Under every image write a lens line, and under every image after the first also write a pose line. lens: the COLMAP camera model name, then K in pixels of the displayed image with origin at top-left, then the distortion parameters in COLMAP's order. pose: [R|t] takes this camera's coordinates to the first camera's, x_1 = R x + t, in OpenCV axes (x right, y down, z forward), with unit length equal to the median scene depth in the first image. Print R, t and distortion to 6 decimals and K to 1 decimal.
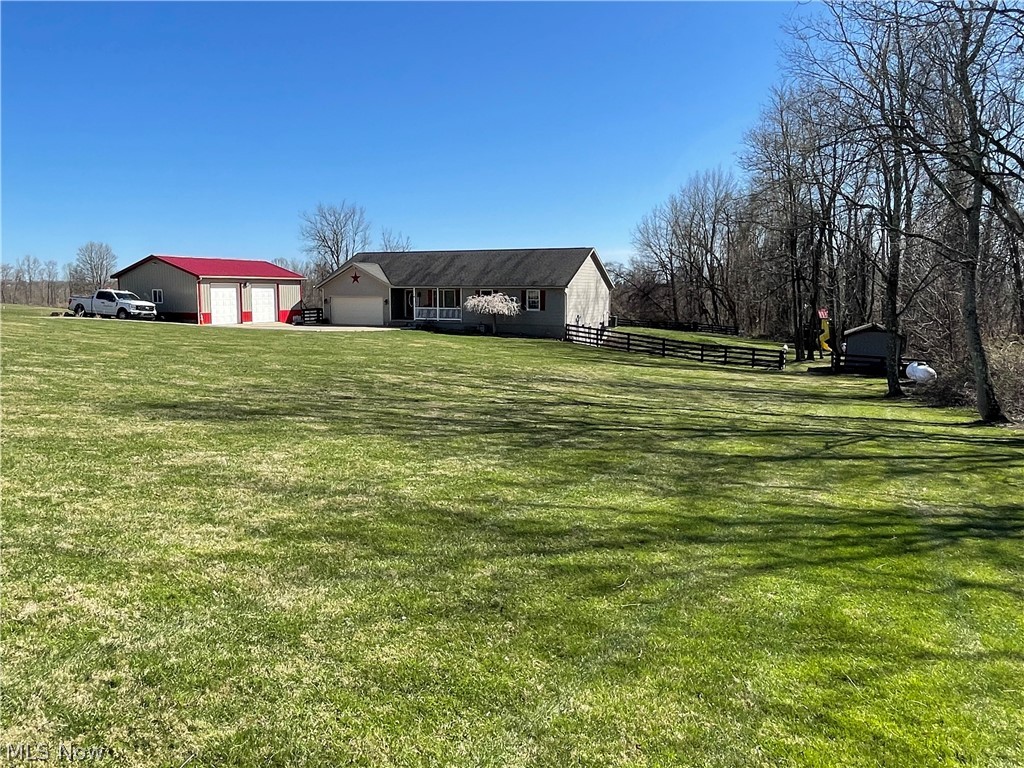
lens RADIAL K [[745.7, 0, 511.8], [0, 745.7, 383.9], [0, 0, 1]] dist [-0.002103, -0.000131]
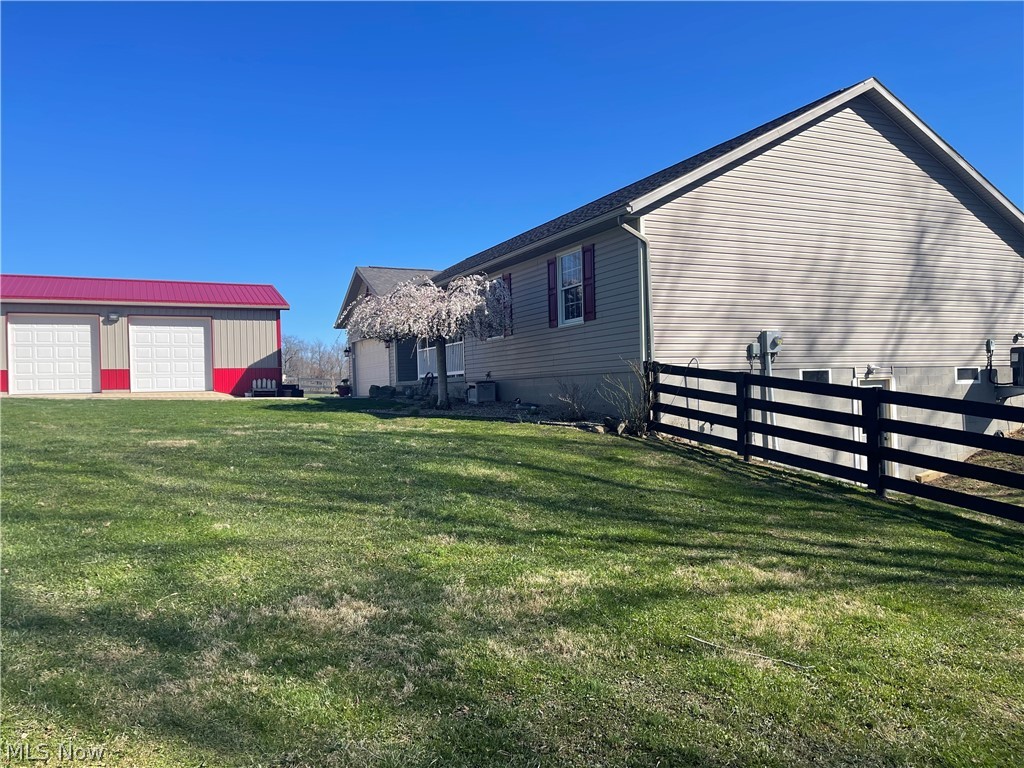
lens RADIAL K [[773.6, 0, 512.0], [0, 773.6, 384.6], [0, 0, 1]] dist [-0.014842, 0.002957]
pose [[0.742526, -0.031089, -0.669095, 0.207607], [-0.056311, 0.992489, -0.108606, -0.043130], [0.667446, 0.118320, 0.735198, 0.780710]]
